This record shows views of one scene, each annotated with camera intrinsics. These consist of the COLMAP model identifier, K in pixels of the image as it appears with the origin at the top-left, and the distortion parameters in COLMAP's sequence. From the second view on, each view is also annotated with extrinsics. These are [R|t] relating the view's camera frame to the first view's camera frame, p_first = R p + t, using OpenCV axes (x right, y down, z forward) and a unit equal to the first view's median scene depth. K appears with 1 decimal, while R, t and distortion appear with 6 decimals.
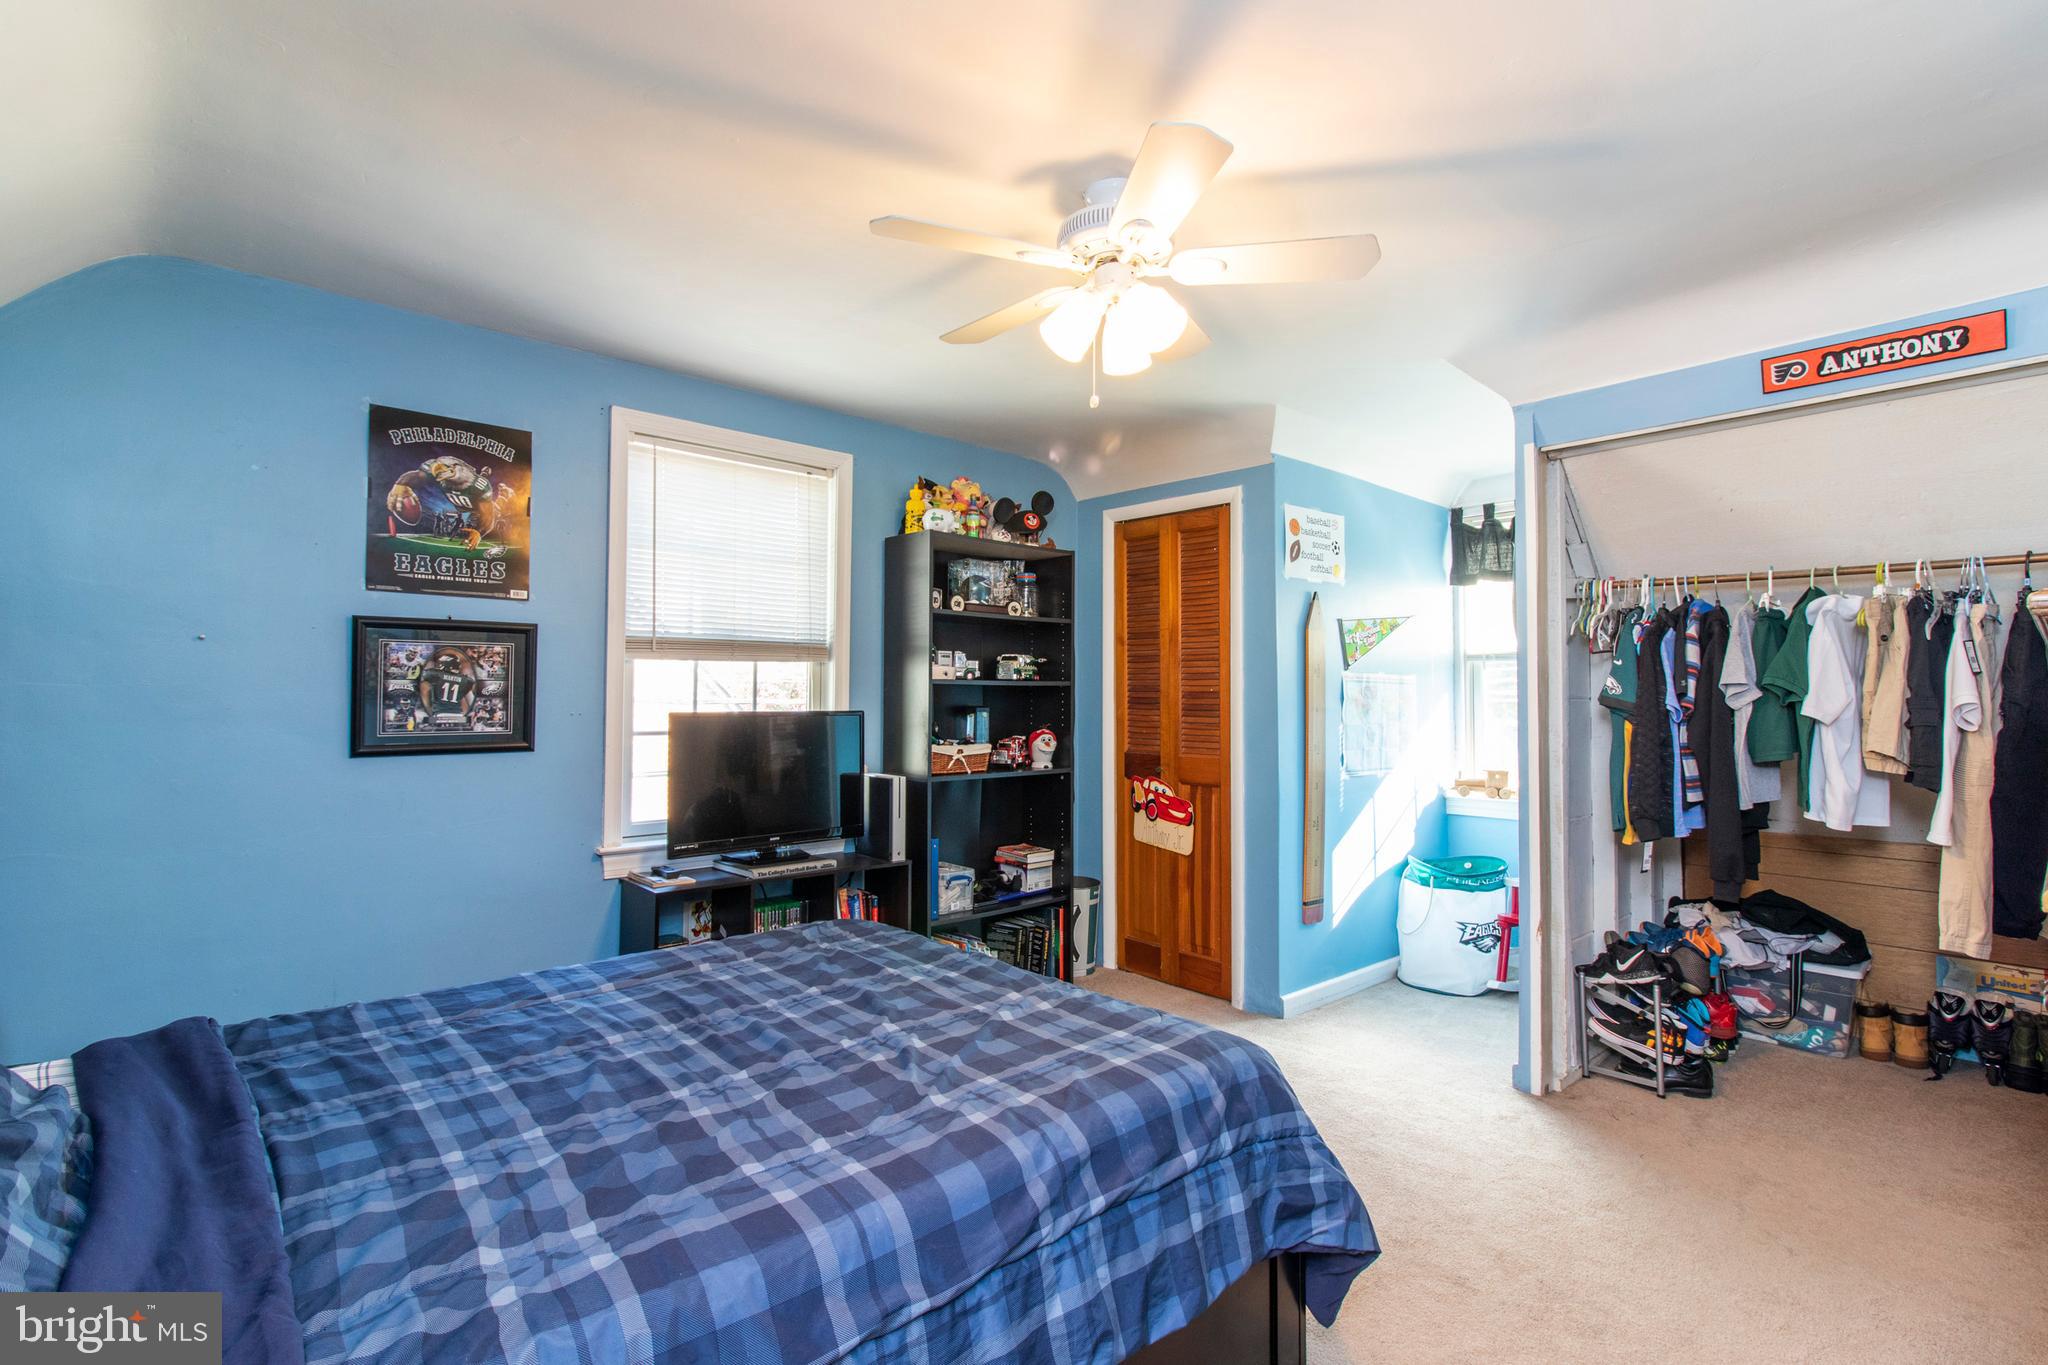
lens RADIAL K [[968.9, 0, 1026.8], [0, 968.9, 673.1], [0, 0, 1]] dist [0.001732, 0.000012]
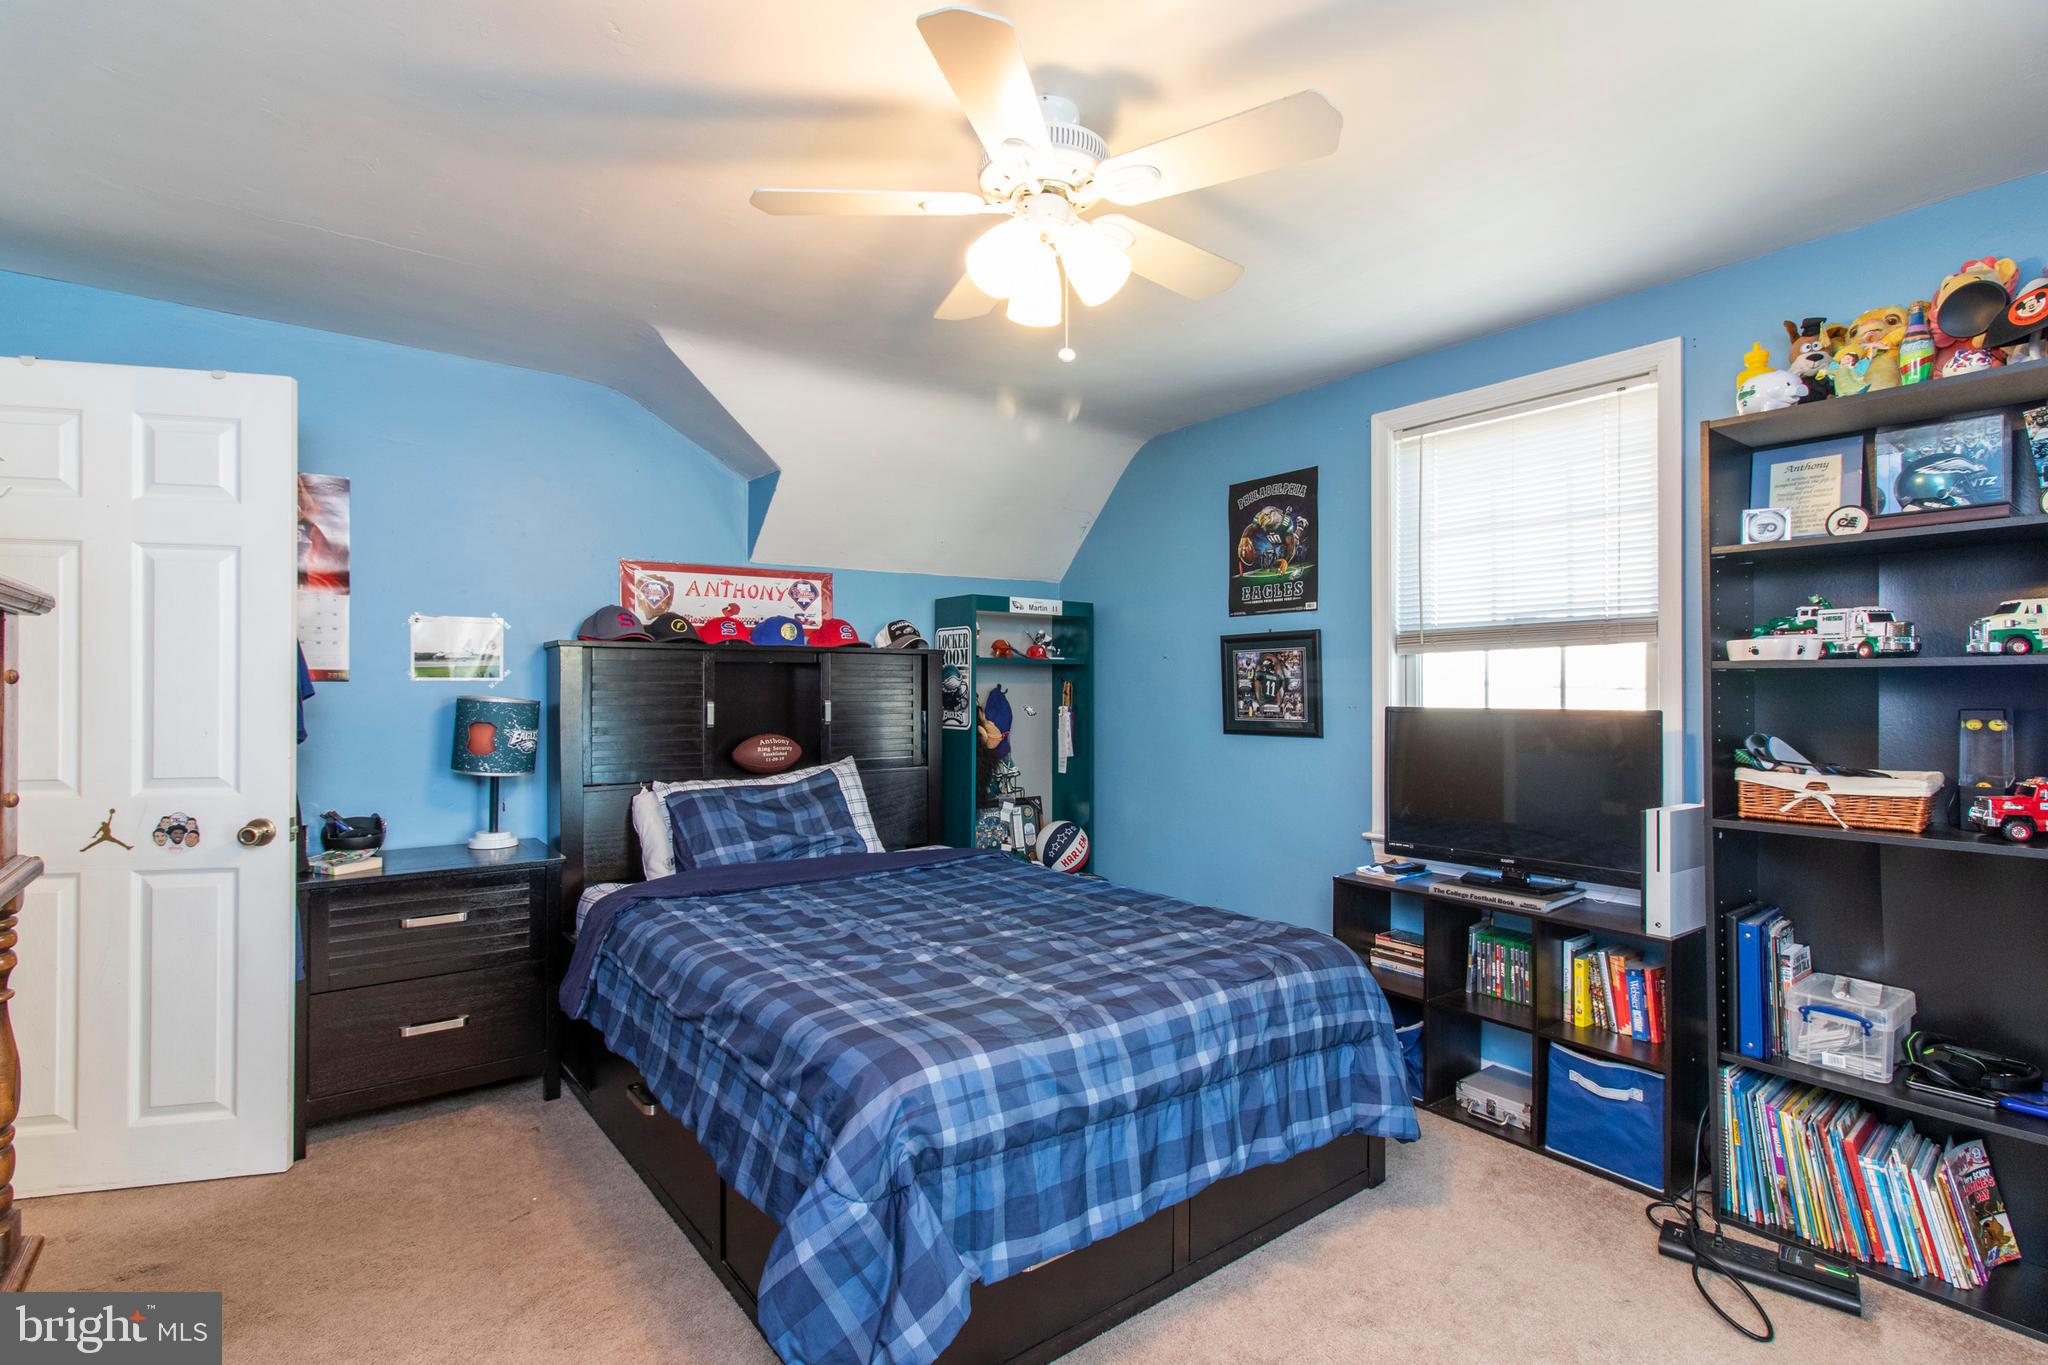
lens RADIAL K [[944.9, 0, 1014.1], [0, 944.9, 663.2], [0, 0, 1]] dist [0.005367, 0.000178]
pose [[-0.089286, -0.030790, -0.995530, 0.684191], [0.029742, 0.998994, -0.033565, 0.018206], [0.995562, -0.032606, -0.088281, 0.759740]]
